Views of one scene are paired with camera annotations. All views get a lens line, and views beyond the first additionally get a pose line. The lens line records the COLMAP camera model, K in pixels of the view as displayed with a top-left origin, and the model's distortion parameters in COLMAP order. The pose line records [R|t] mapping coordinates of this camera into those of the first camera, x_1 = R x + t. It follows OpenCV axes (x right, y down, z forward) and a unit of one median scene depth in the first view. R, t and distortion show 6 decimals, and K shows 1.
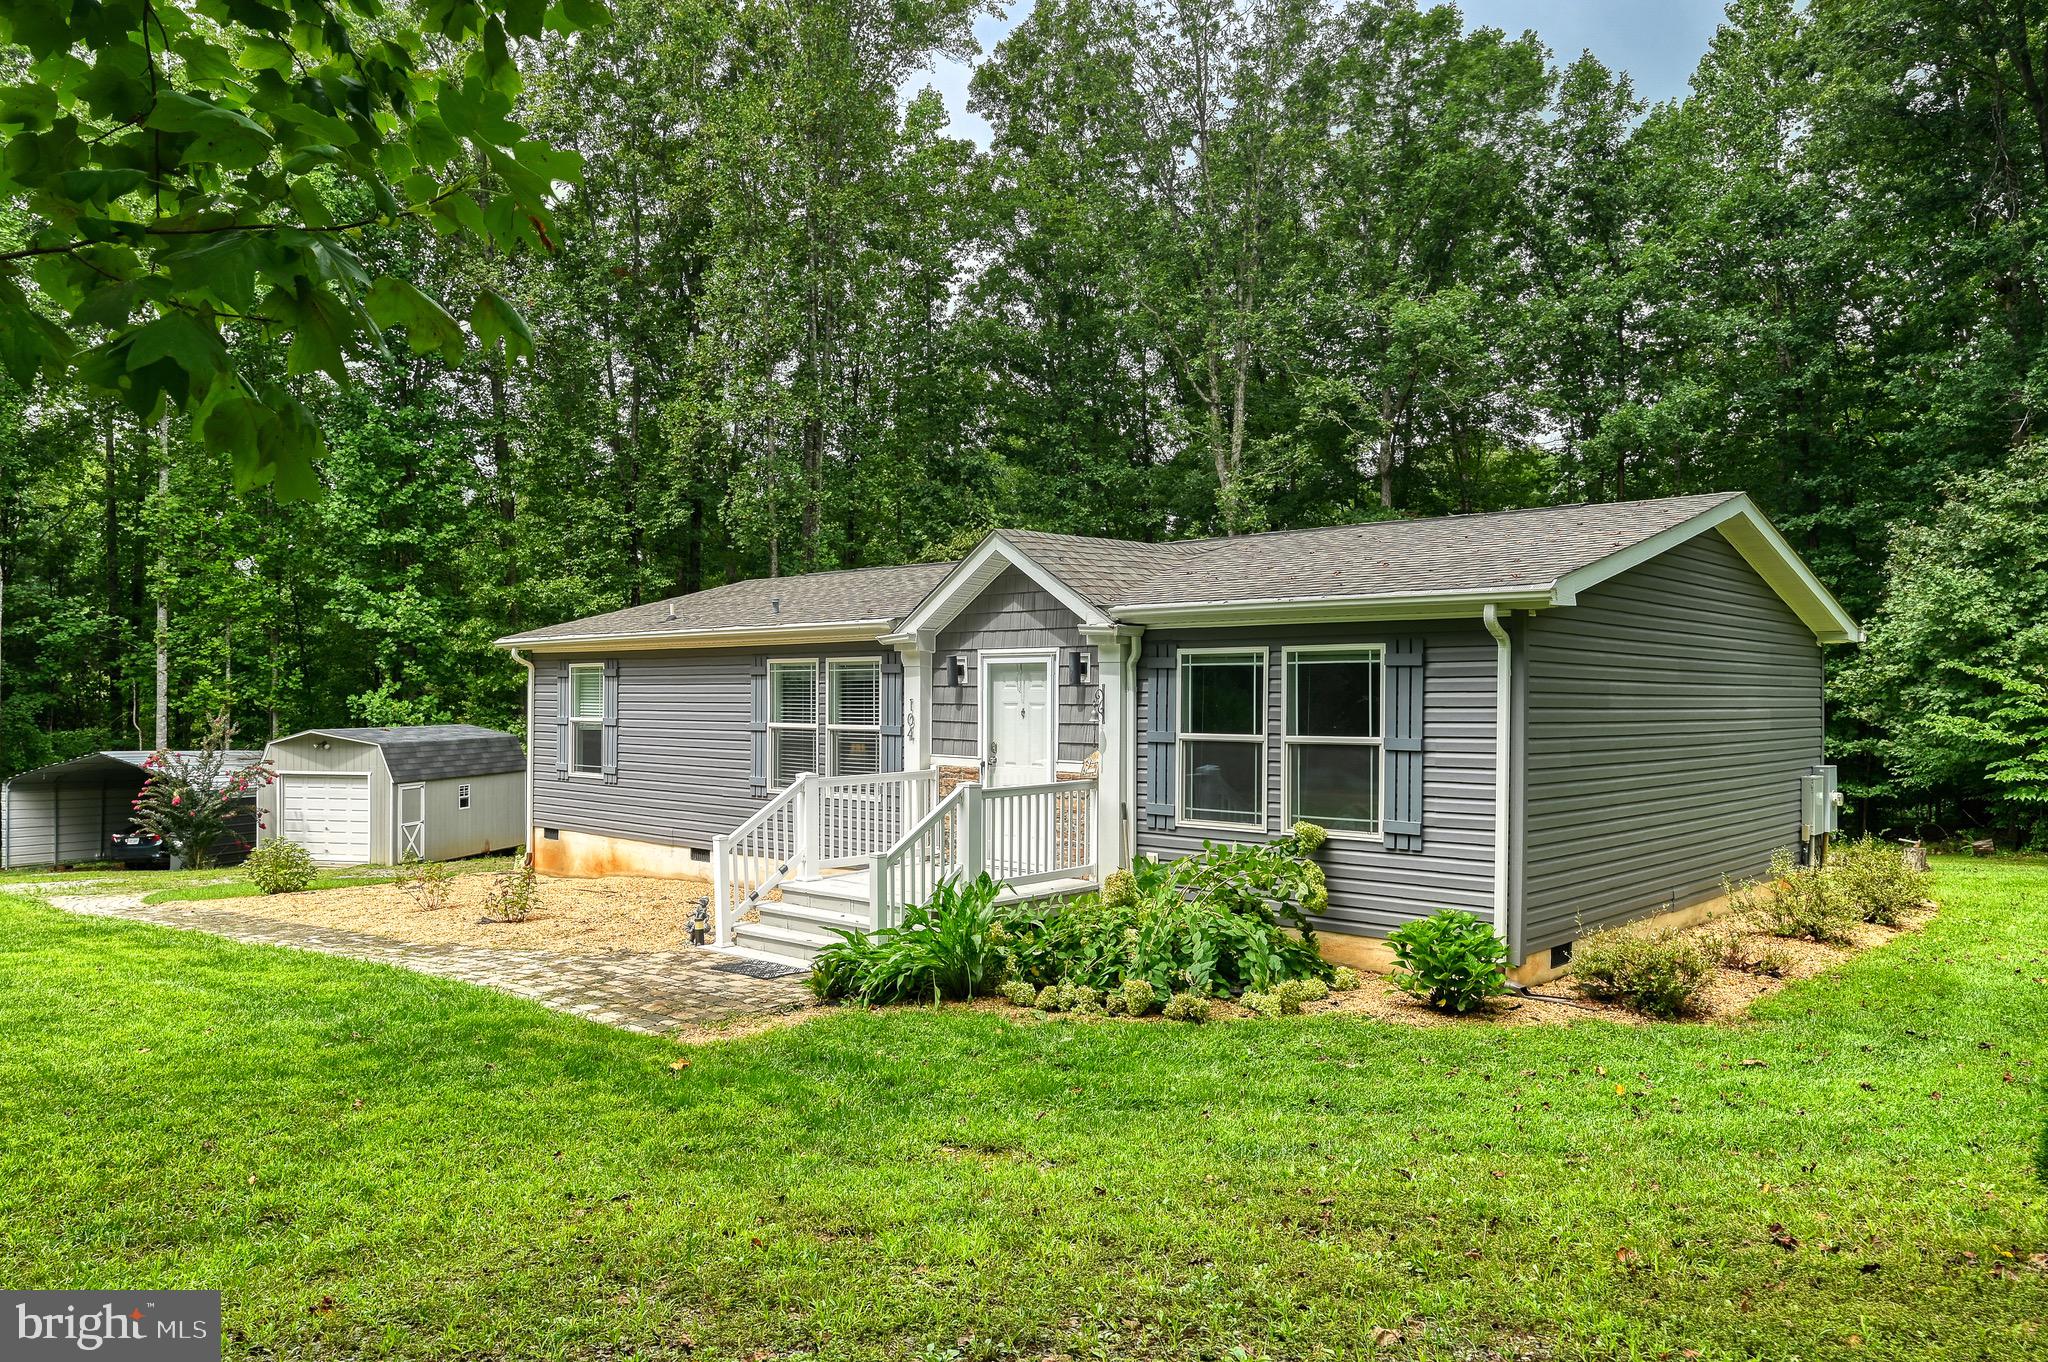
lens RADIAL K [[1441.6, 0, 1016.2], [0, 1441.6, 692.9], [0, 0, 1]] dist [-0.006512, 0.000175]
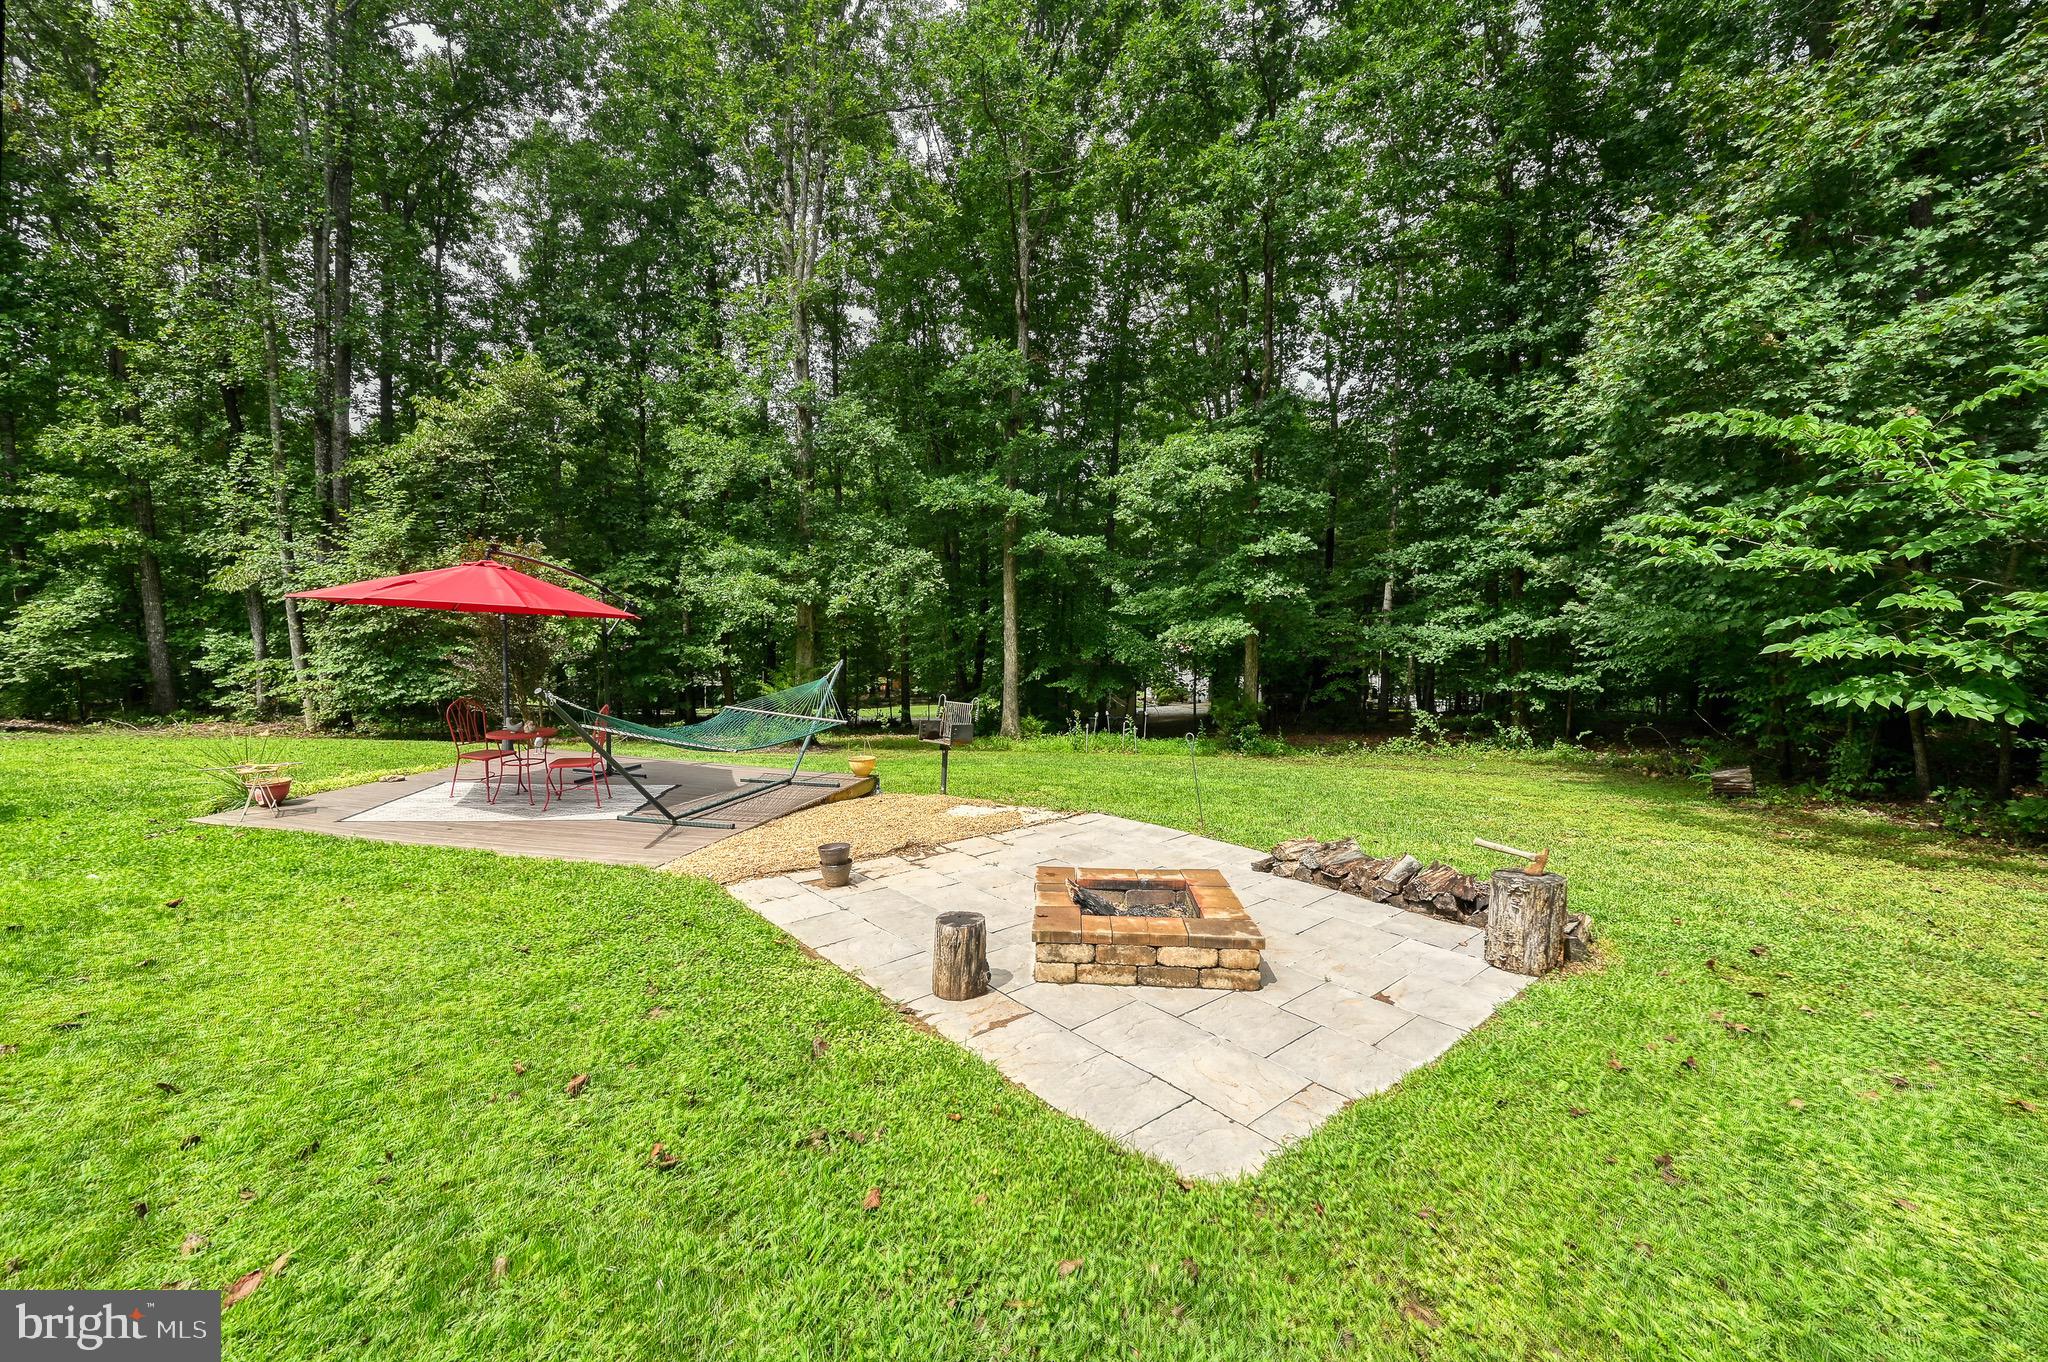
lens RADIAL K [[816.3, 0, 1025.3], [0, 816.3, 672.9], [0, 0, 1]] dist [-0.003104, -0.000151]
pose [[0.994705, 0.016170, -0.101488, 0.444775], [-0.009541, 0.997810, 0.065459, 0.047842], [0.102324, -0.064144, 0.992681, 0.682124]]
